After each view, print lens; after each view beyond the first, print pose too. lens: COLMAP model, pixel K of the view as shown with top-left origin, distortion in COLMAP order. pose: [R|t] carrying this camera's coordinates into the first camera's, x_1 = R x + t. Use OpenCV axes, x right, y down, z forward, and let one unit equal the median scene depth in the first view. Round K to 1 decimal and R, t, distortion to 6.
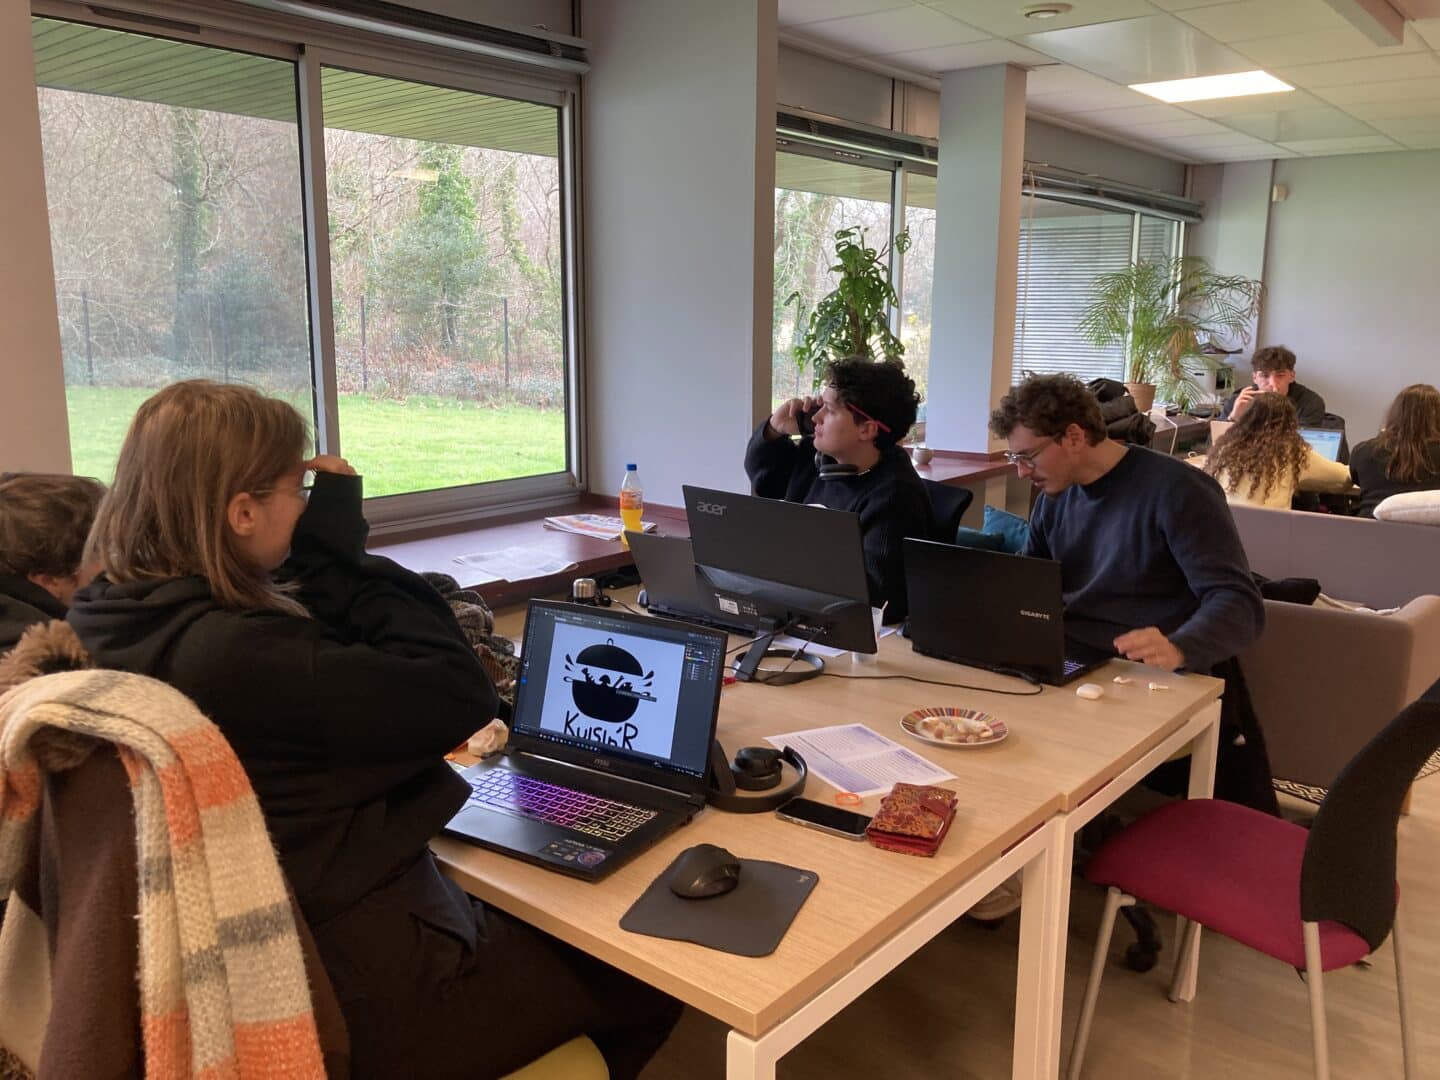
lens RADIAL K [[1243.3, 0, 720.0], [0, 1243.3, 540.0], [0, 0, 1]] dist [0.003524, 0.023362]
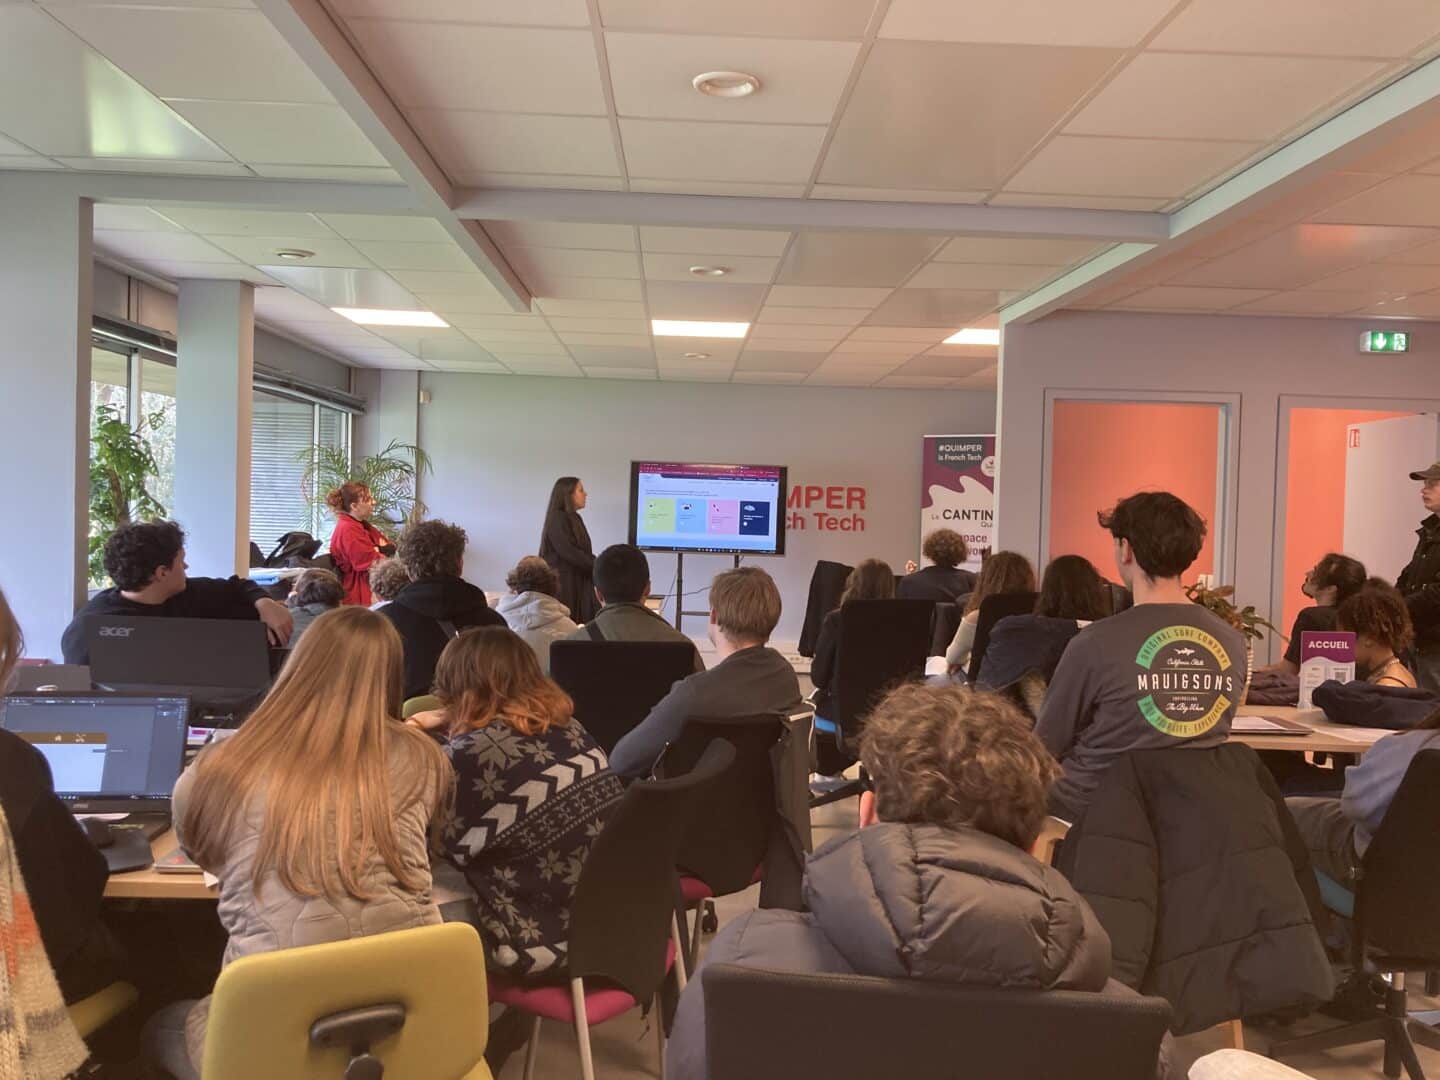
lens RADIAL K [[1243.3, 0, 720.0], [0, 1243.3, 540.0], [0, 0, 1]] dist [0.003524, 0.023362]
pose [[0.771191, 0.003946, 0.636592, -0.163768], [0.085004, 0.990388, -0.109116, 0.034504], [-0.630903, 0.138262, 0.763443, -0.165056]]
